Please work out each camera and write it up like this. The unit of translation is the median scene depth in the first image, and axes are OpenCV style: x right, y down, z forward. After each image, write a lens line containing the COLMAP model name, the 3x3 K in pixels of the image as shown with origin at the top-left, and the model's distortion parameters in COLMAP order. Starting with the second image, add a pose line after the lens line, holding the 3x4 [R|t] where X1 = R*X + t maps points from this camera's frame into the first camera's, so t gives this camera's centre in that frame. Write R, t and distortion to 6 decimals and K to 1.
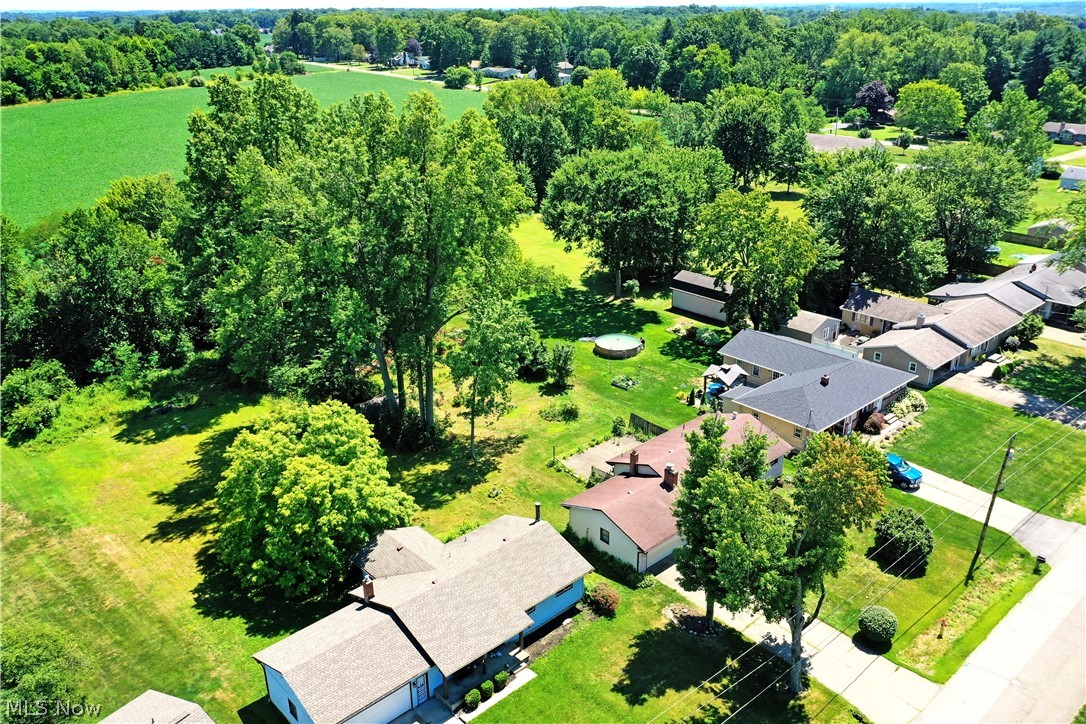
lens RADIAL K [[857.8, 0, 548.0], [0, 857.8, 361.6], [0, 0, 1]] dist [0.029590, 0.000855]
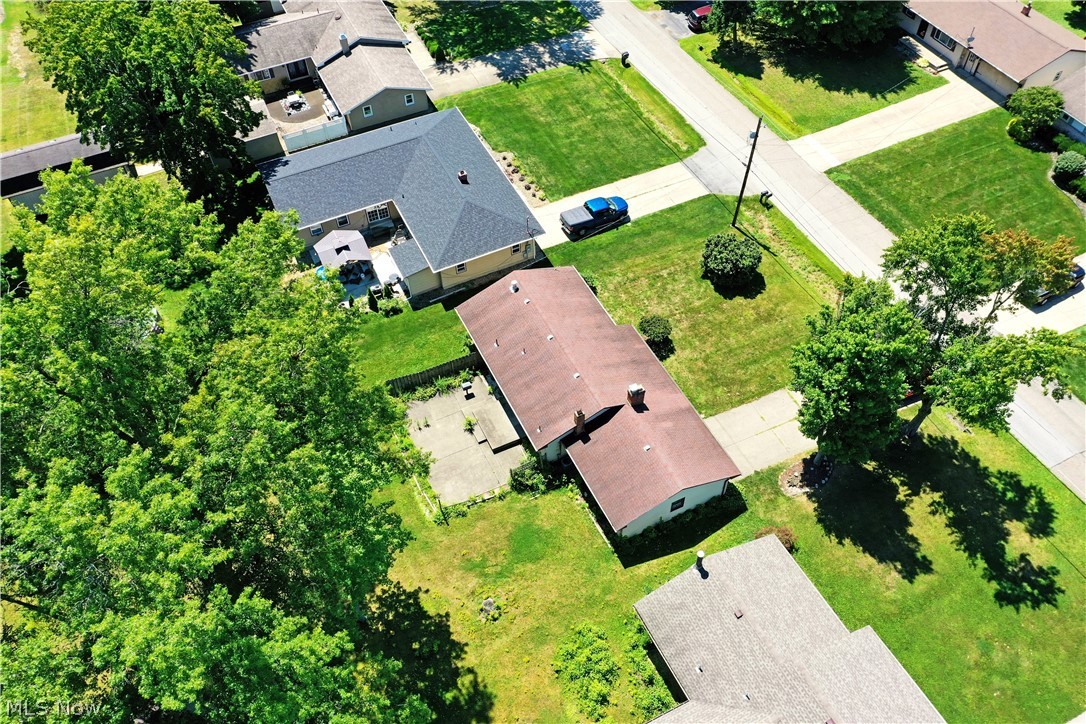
lens RADIAL K [[861.8, 0, 539.4], [0, 861.8, 364.1], [0, 0, 1]] dist [0.026313, 0.003675]
pose [[0.285854, -0.741390, 0.607148, -0.277903], [0.387253, 0.668919, 0.634494, -0.342859], [-0.876540, 0.053747, 0.478319, 0.545222]]
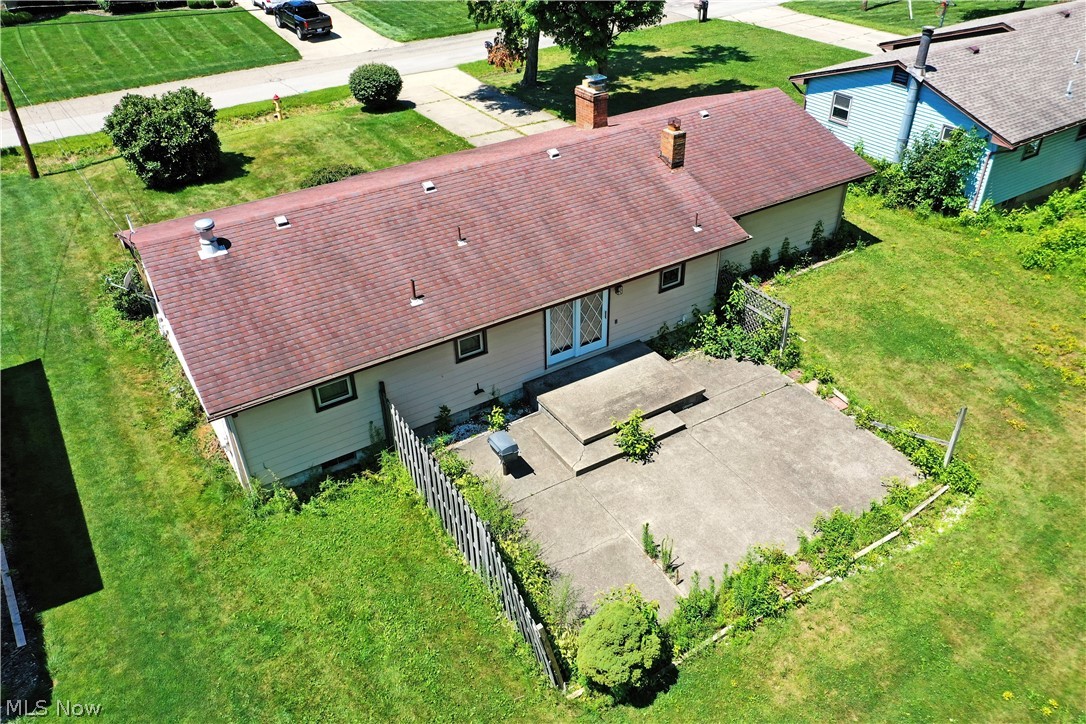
lens RADIAL K [[861.8, 0, 539.4], [0, 861.8, 364.1], [0, 0, 1]] dist [0.026313, 0.003675]
pose [[-0.983390, -0.081298, 0.162278, 0.074668], [0.090839, 0.553594, 0.827818, -0.098968], [-0.157136, 0.828809, -0.537014, 1.031669]]
